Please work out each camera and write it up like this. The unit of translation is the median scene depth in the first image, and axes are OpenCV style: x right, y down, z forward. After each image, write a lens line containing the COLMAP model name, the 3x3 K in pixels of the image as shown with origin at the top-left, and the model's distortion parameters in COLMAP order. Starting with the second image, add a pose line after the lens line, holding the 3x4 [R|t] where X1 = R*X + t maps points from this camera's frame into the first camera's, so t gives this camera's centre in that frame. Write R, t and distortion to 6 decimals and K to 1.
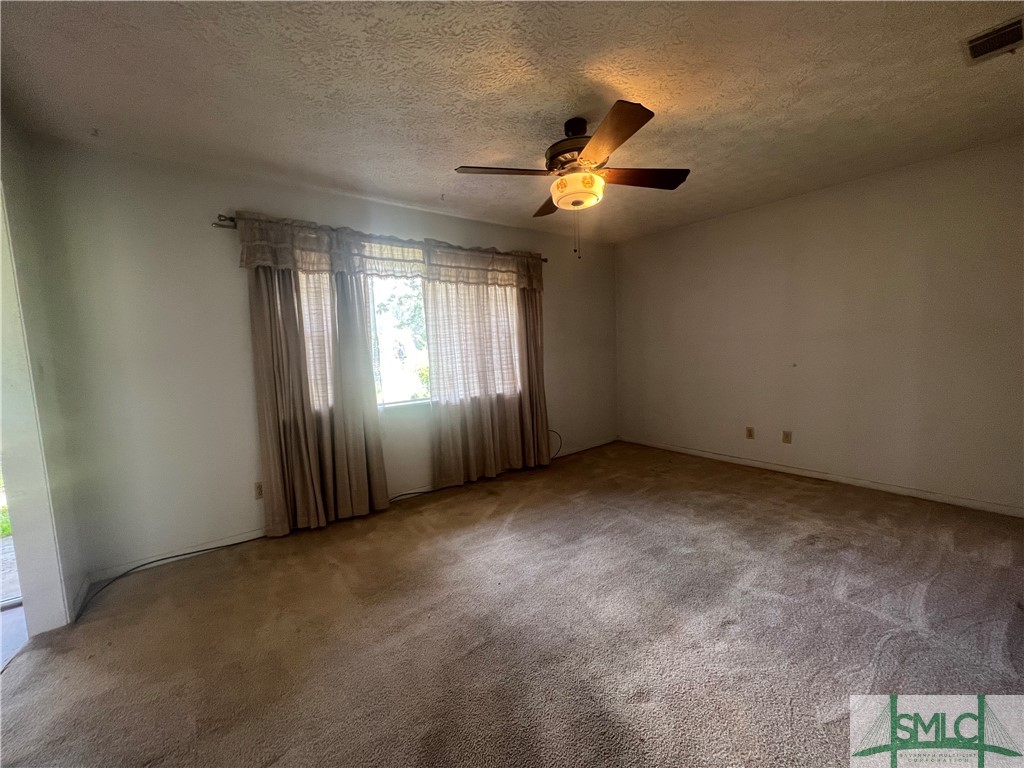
lens RADIAL K [[413.2, 0, 509.3], [0, 413.2, 386.0], [0, 0, 1]] dist [-0.002138, -0.000125]
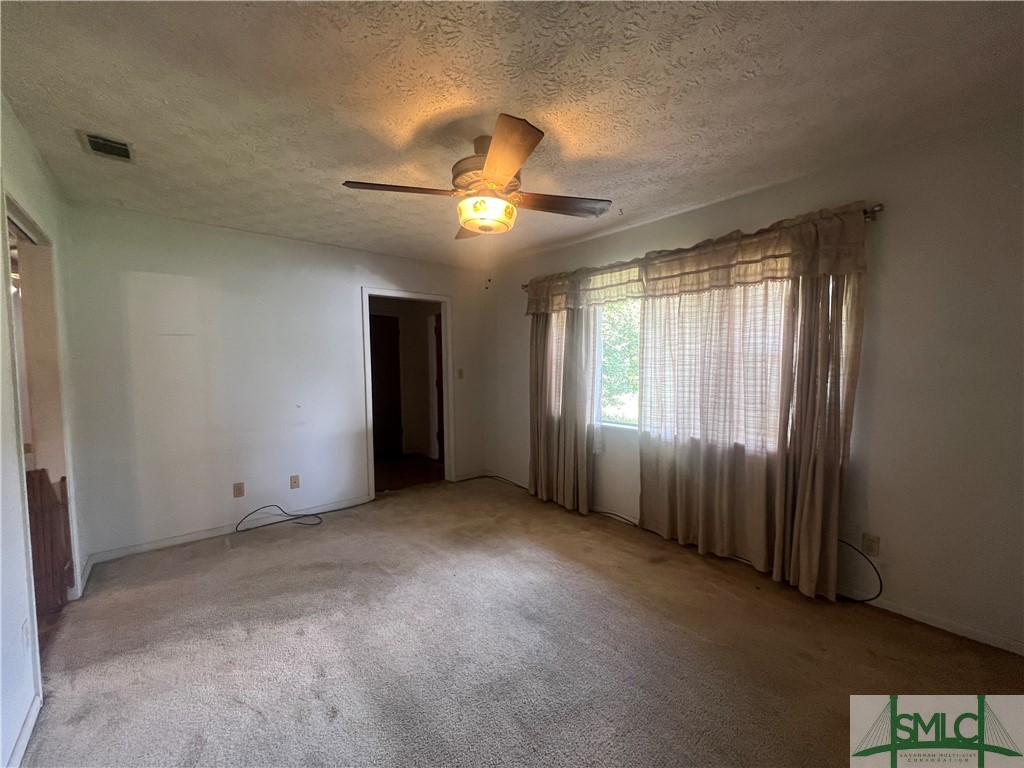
lens RADIAL K [[413.2, 0, 509.3], [0, 413.2, 386.0], [0, 0, 1]] dist [-0.002138, -0.000125]
pose [[0.043829, 0.095652, -0.994449, 0.712668], [-0.081069, 0.992464, 0.091888, -0.123149], [0.995744, 0.076591, 0.051253, 0.666919]]
